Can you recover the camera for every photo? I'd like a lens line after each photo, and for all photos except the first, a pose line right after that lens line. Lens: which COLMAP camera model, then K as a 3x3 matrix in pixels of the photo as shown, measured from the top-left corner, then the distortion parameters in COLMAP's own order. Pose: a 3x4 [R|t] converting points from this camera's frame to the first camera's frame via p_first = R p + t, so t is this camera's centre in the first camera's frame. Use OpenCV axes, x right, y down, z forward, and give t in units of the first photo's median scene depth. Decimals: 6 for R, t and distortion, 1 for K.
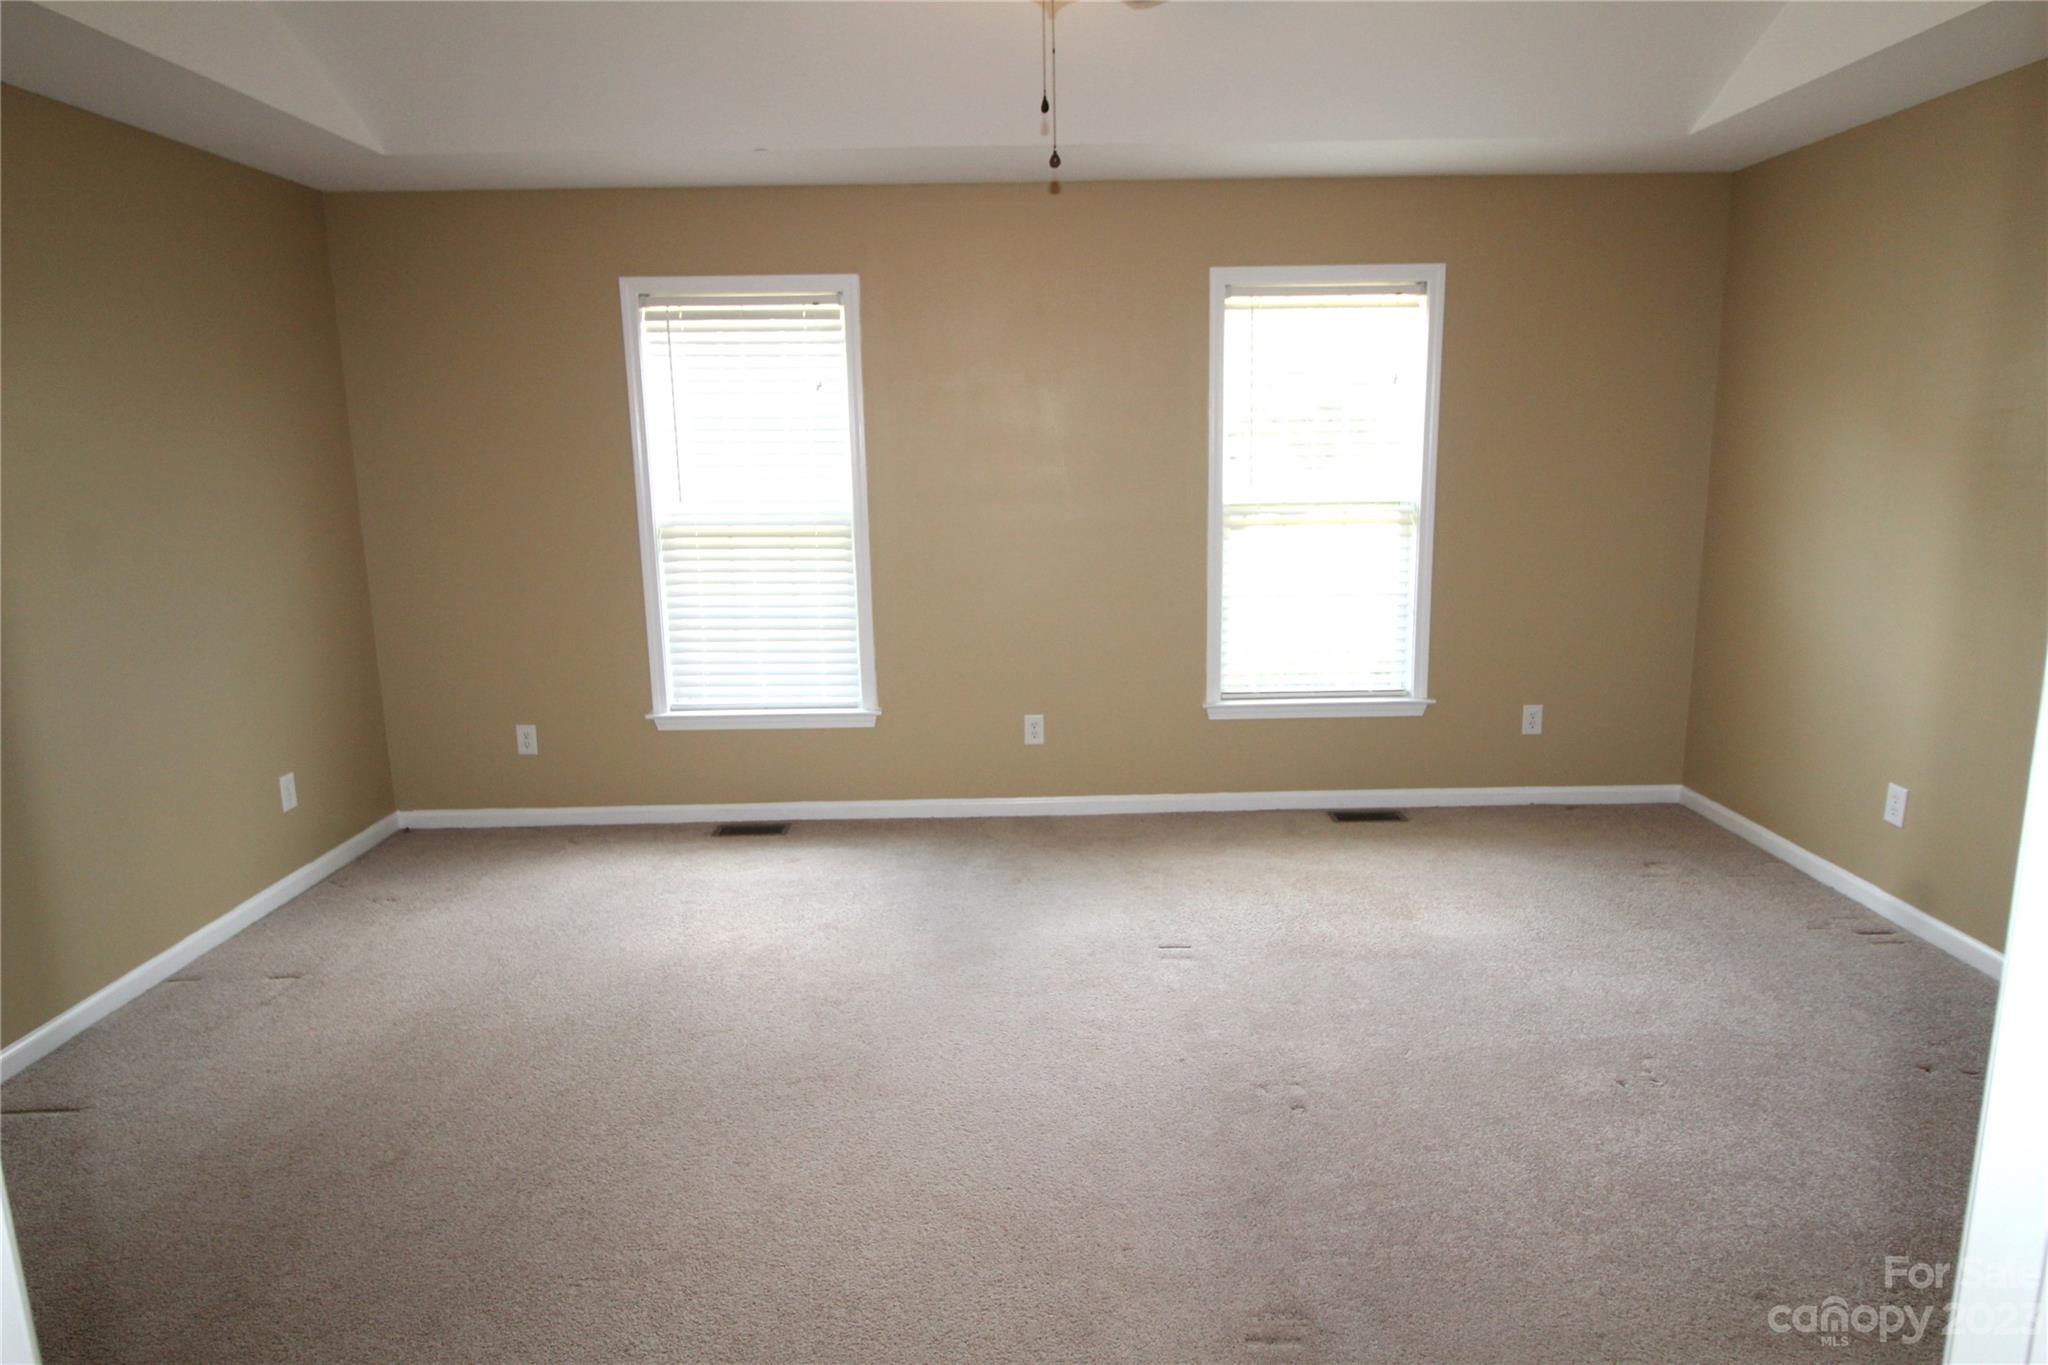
lens RADIAL K [[1187.0, 0, 1031.2], [0, 1187.0, 652.3], [0, 0, 1]] dist [0.020794, -0.016402]
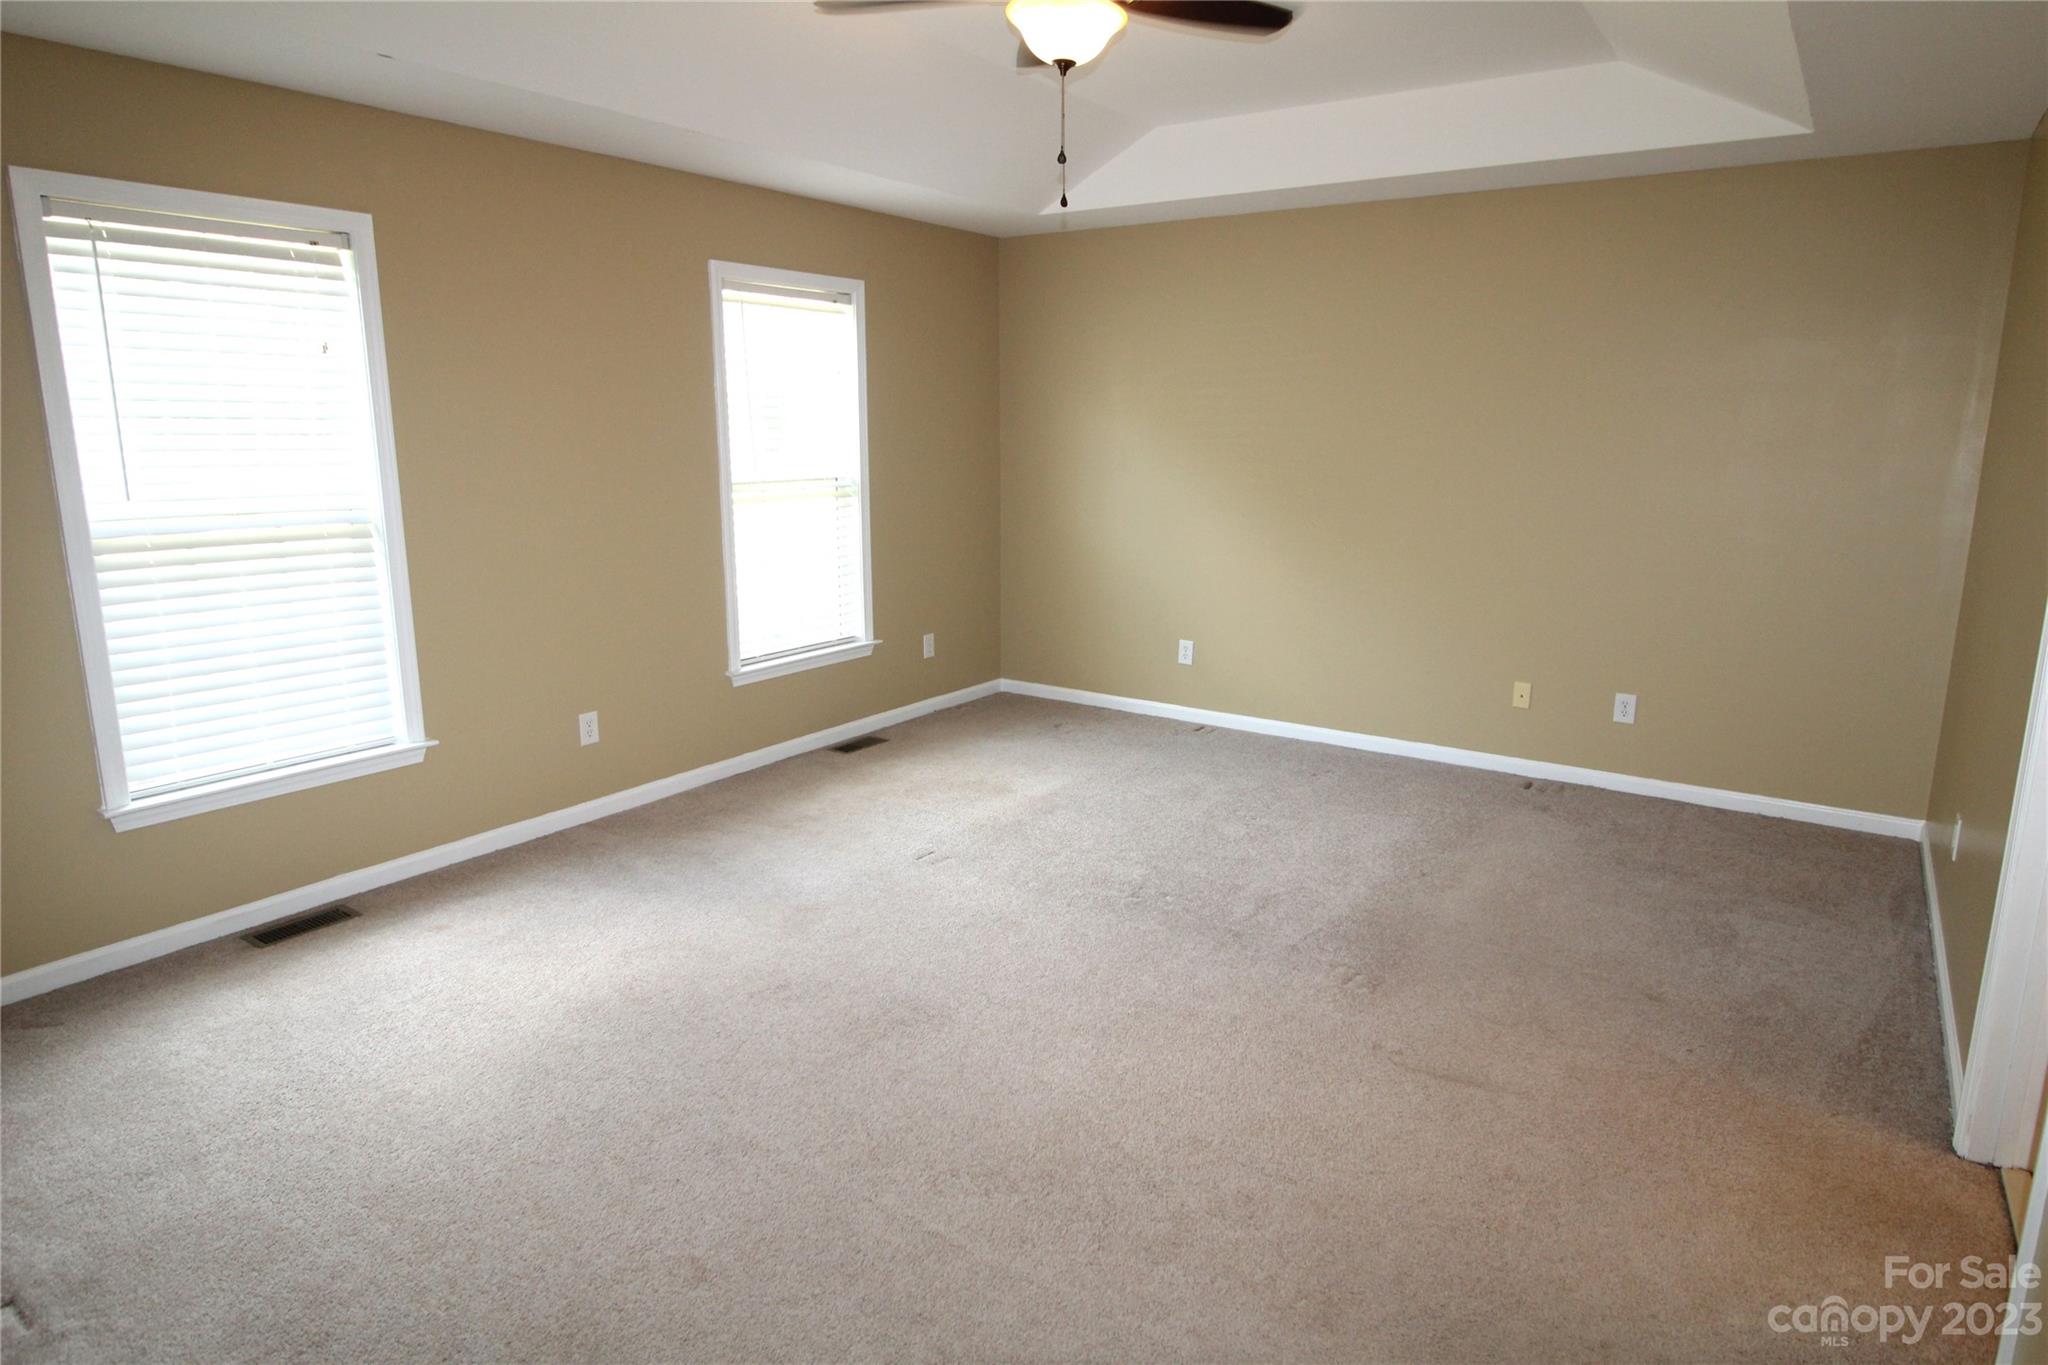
lens RADIAL K [[1187.0, 0, 1031.2], [0, 1187.0, 652.3], [0, 0, 1]] dist [0.020794, -0.016402]
pose [[0.582739, -0.141686, 0.800213, -0.563502], [0.134019, 0.987957, 0.077331, -0.021514], [-0.801533, 0.062180, 0.594709, 0.158683]]
